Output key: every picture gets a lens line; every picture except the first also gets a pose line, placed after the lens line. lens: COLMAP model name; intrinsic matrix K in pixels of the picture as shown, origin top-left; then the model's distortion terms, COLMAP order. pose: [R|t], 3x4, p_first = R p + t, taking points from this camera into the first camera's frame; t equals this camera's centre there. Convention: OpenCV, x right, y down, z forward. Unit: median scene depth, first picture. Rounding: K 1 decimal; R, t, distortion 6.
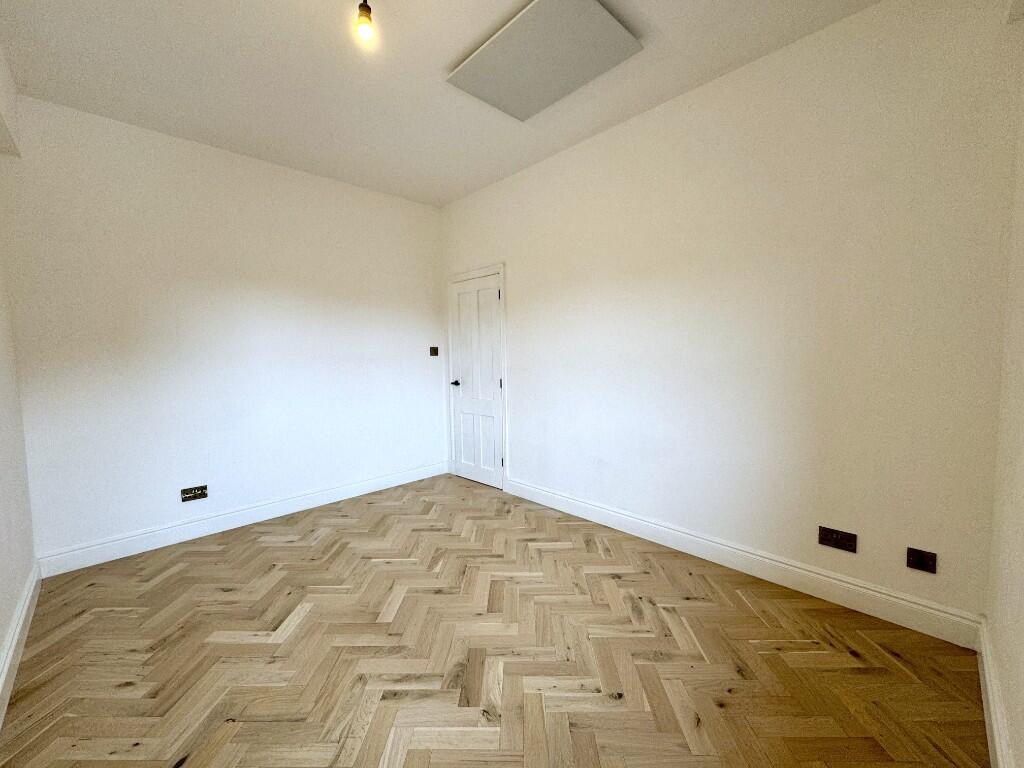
lens RADIAL K [[410.6, 0, 512.0], [0, 410.6, 384.0], [0, 0, 1]] dist [-0.005268, 0.000089]
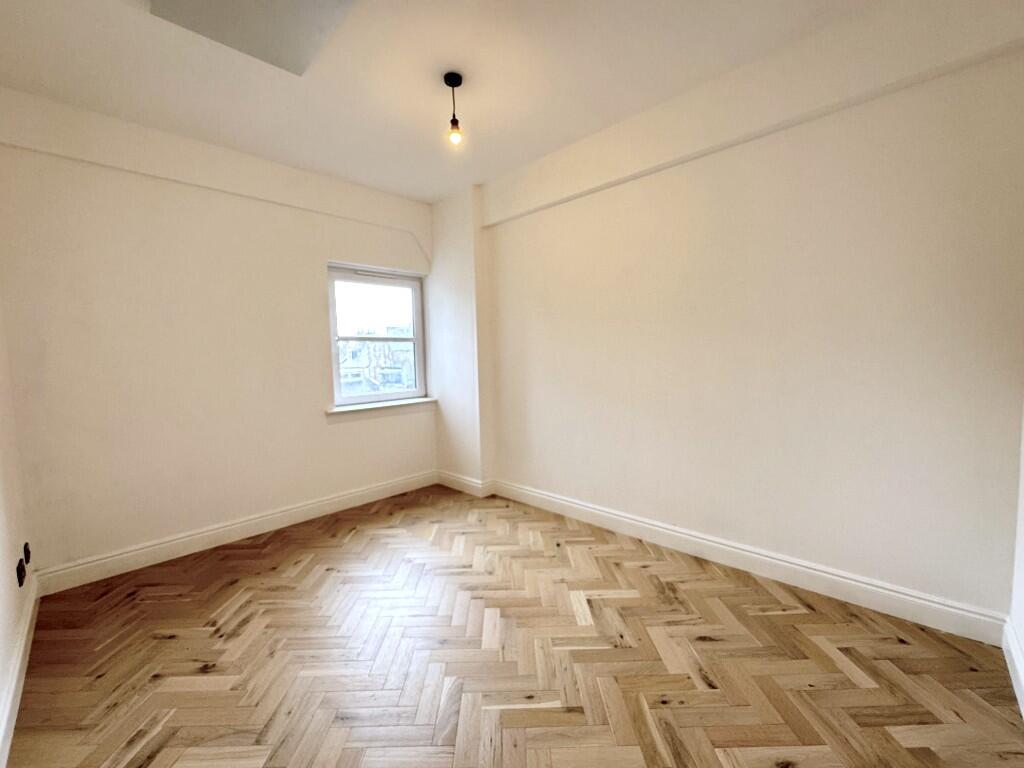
lens RADIAL K [[410.6, 0, 512.0], [0, 410.6, 384.0], [0, 0, 1]] dist [-0.005268, 0.000089]
pose [[-0.998242, 0.048836, -0.033570, -0.350648], [0.043321, 0.987898, 0.148930, -0.151043], [0.040437, 0.147214, -0.988278, 1.938233]]
